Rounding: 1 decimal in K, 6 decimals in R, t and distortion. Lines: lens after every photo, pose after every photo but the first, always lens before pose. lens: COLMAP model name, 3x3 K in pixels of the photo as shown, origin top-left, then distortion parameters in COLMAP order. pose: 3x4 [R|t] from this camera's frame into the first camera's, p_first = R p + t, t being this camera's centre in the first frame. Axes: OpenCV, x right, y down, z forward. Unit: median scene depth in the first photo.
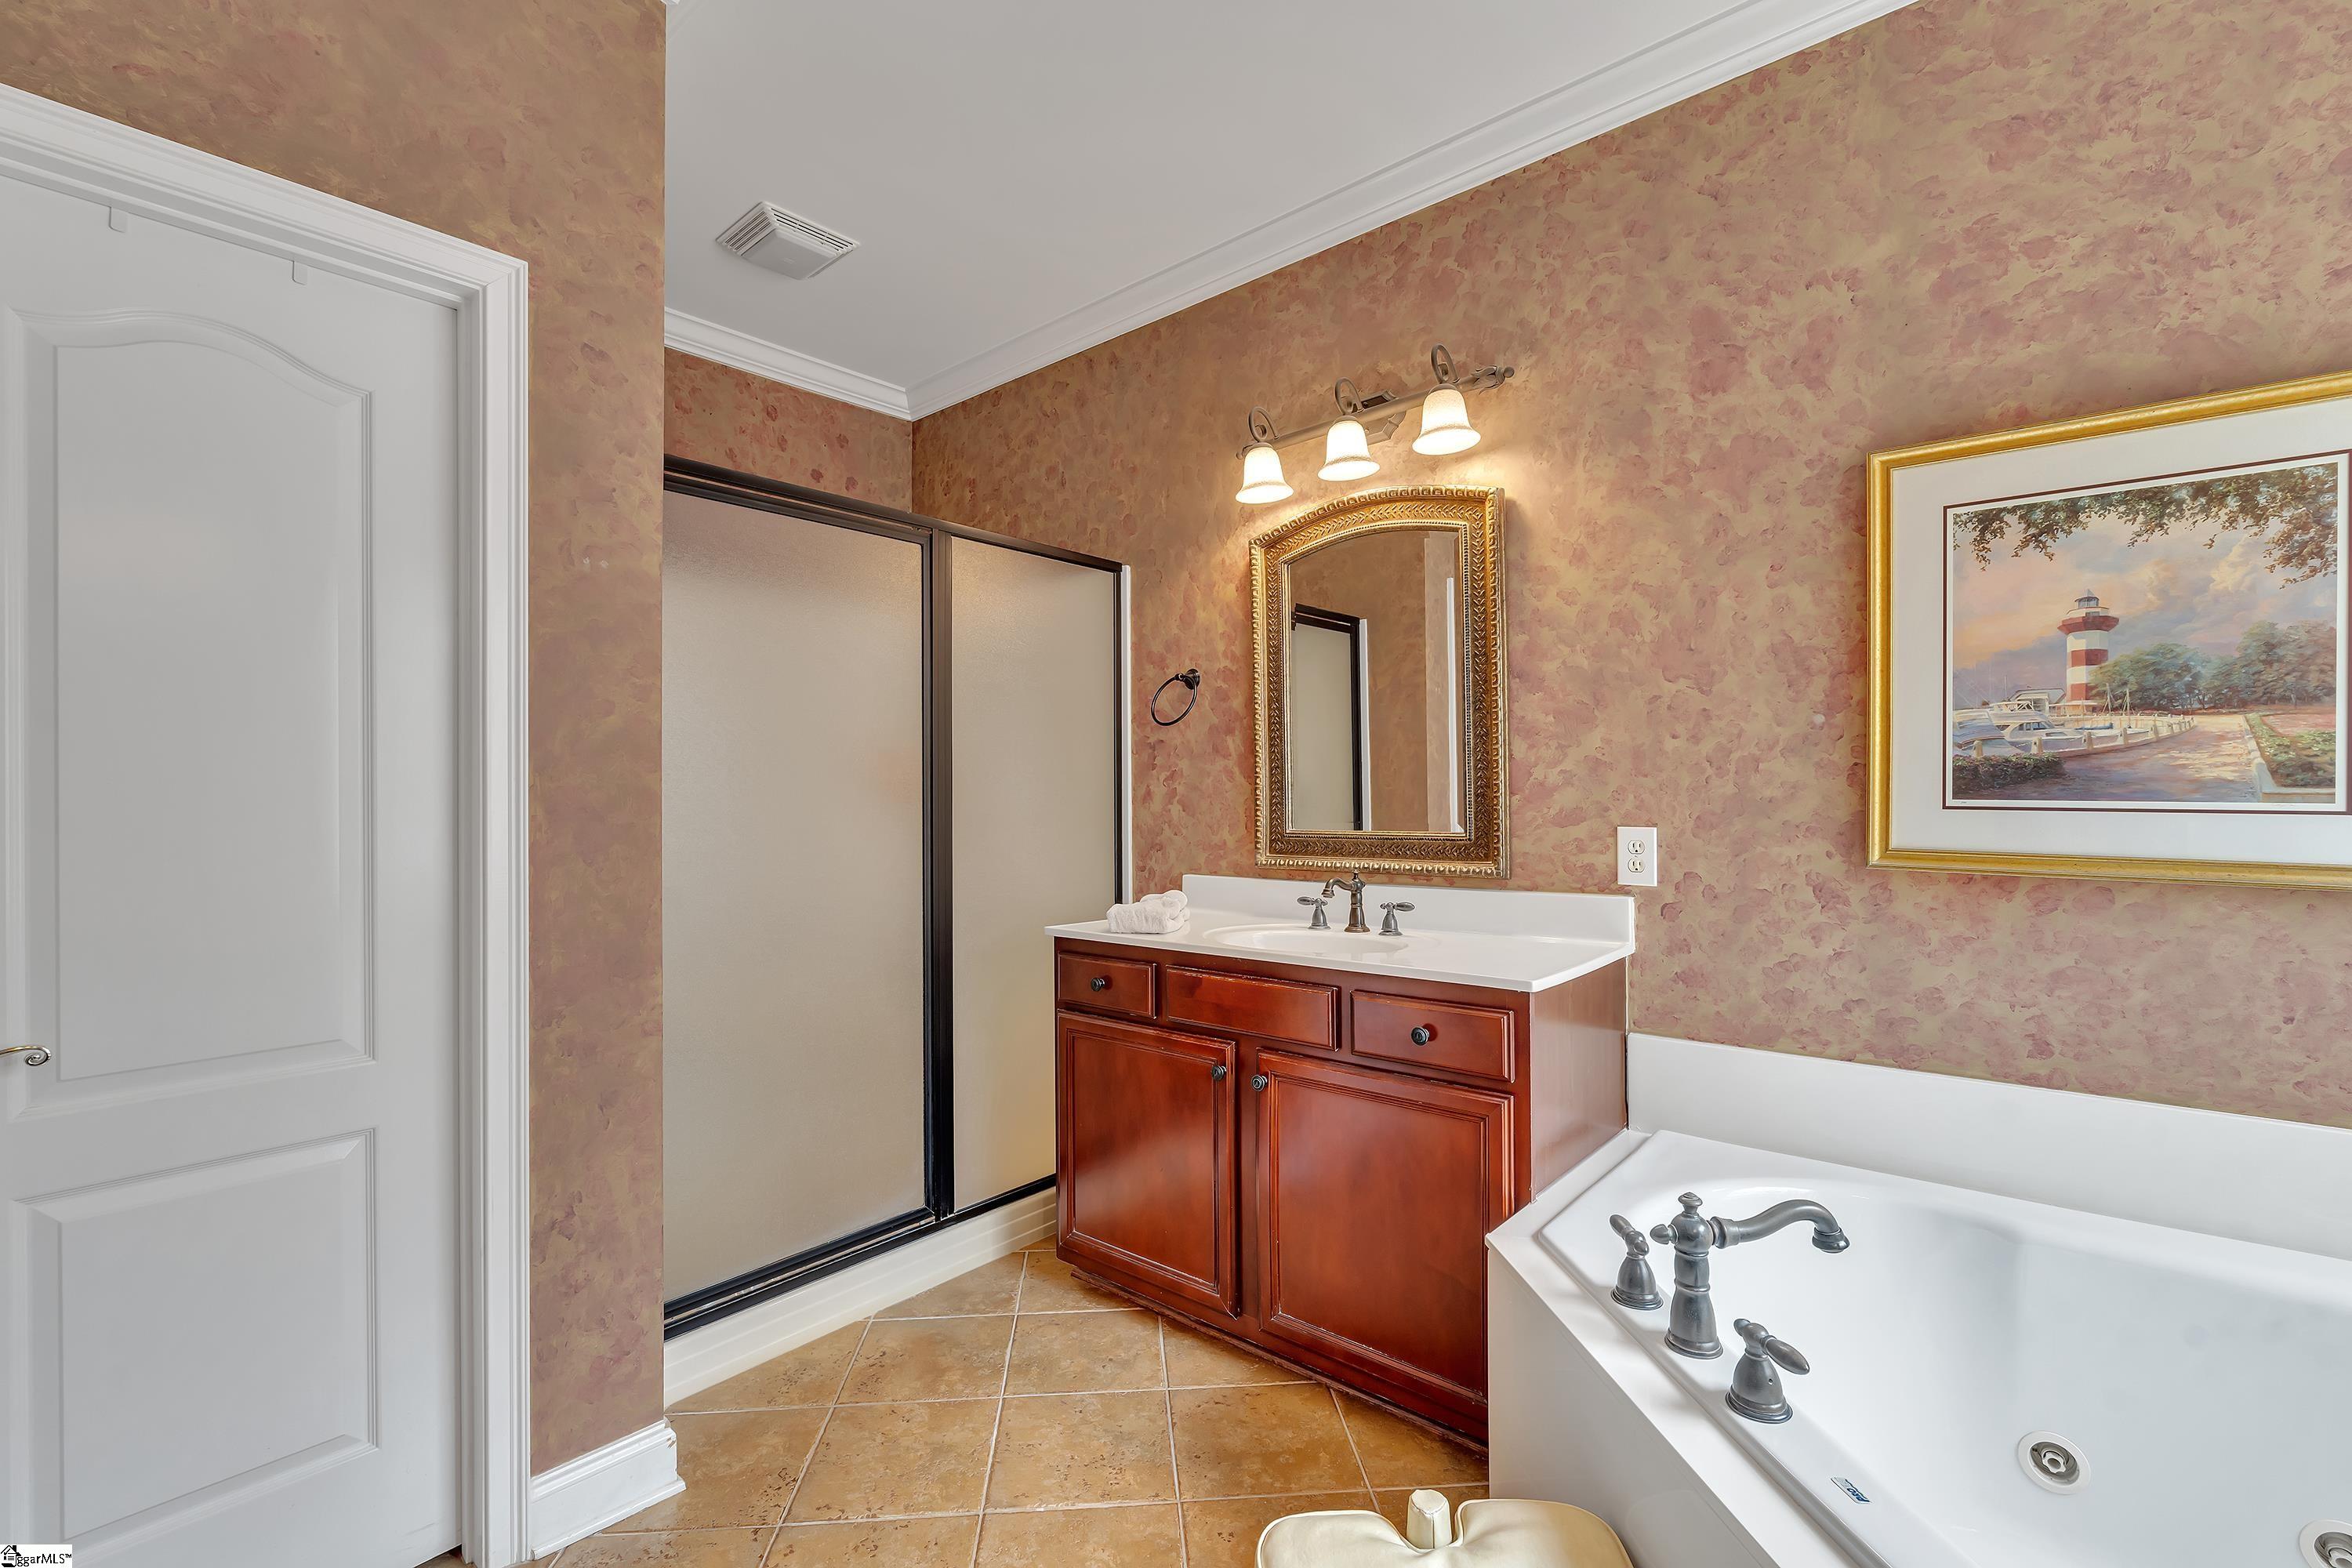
lens RADIAL K [[1031.6, 0, 1190.2], [0, 1031.6, 784.9], [0, 0, 1]] dist [0.000538, -0.000170]
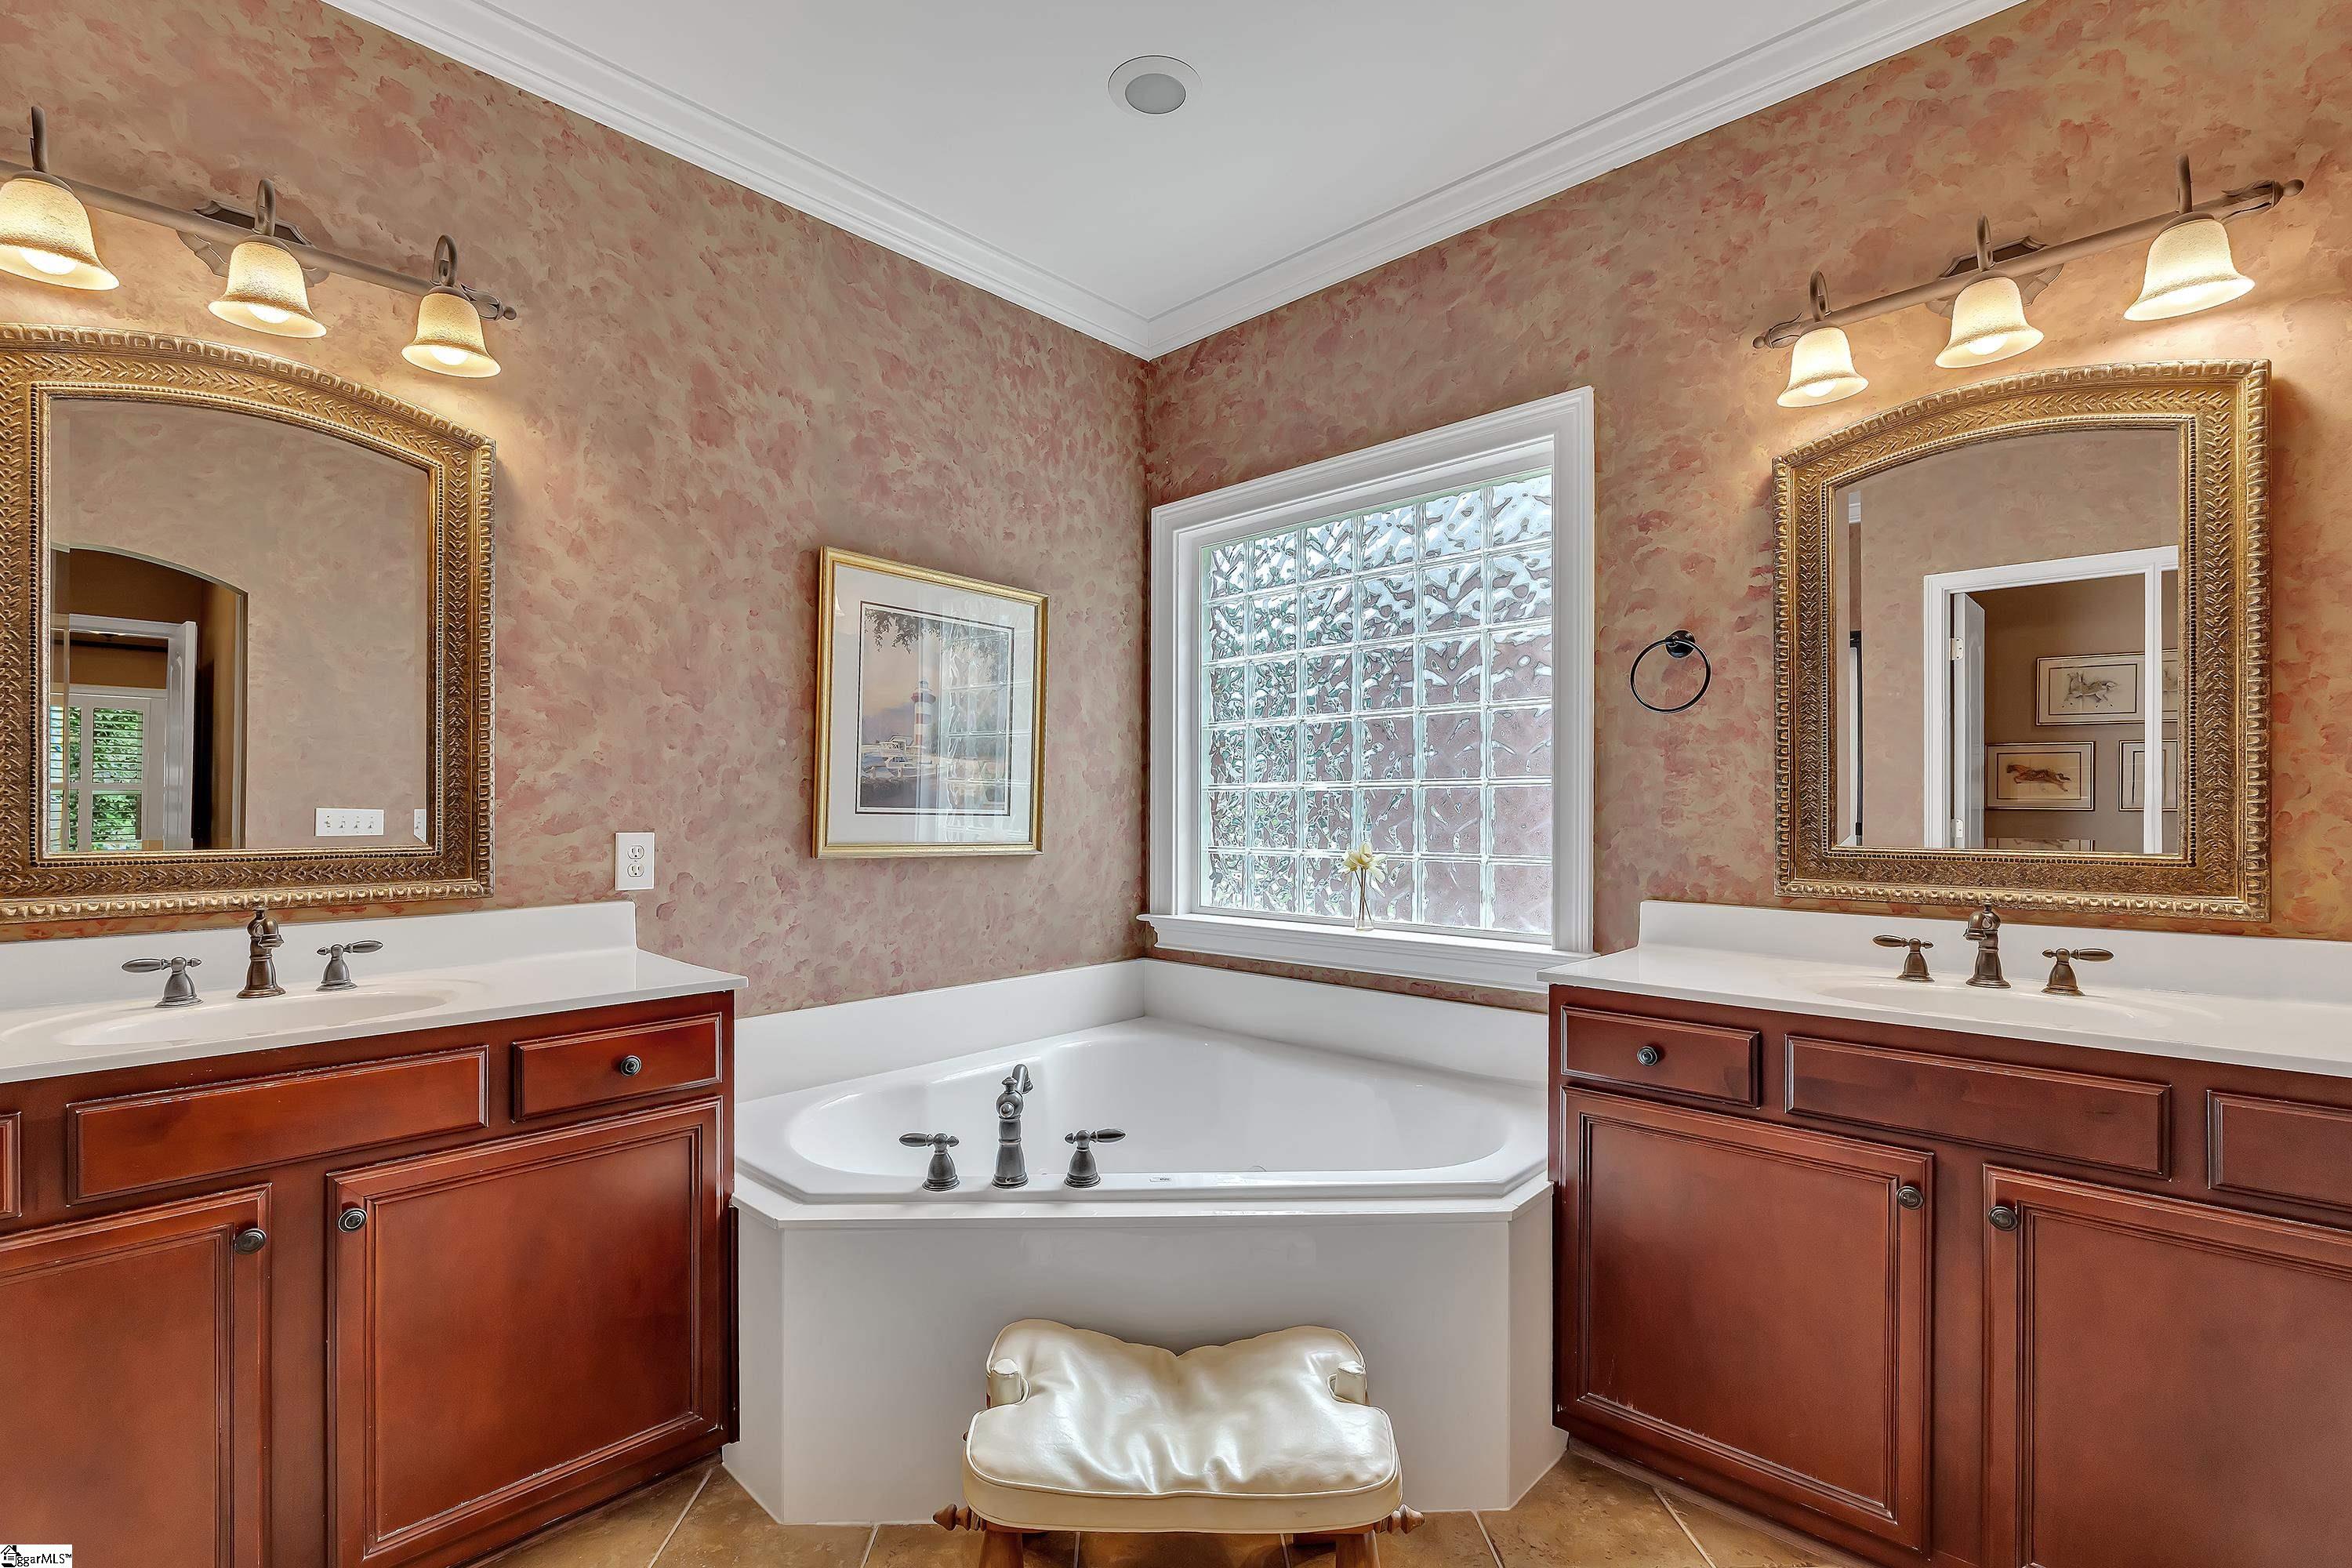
lens RADIAL K [[1031.6, 0, 1190.2], [0, 1031.6, 784.9], [0, 0, 1]] dist [0.000538, -0.000170]
pose [[0.043998, 0.023857, 0.998747, -0.580600], [-0.021378, 0.999508, -0.022933, 0.005547], [-0.998803, -0.020342, 0.044487, 0.419114]]
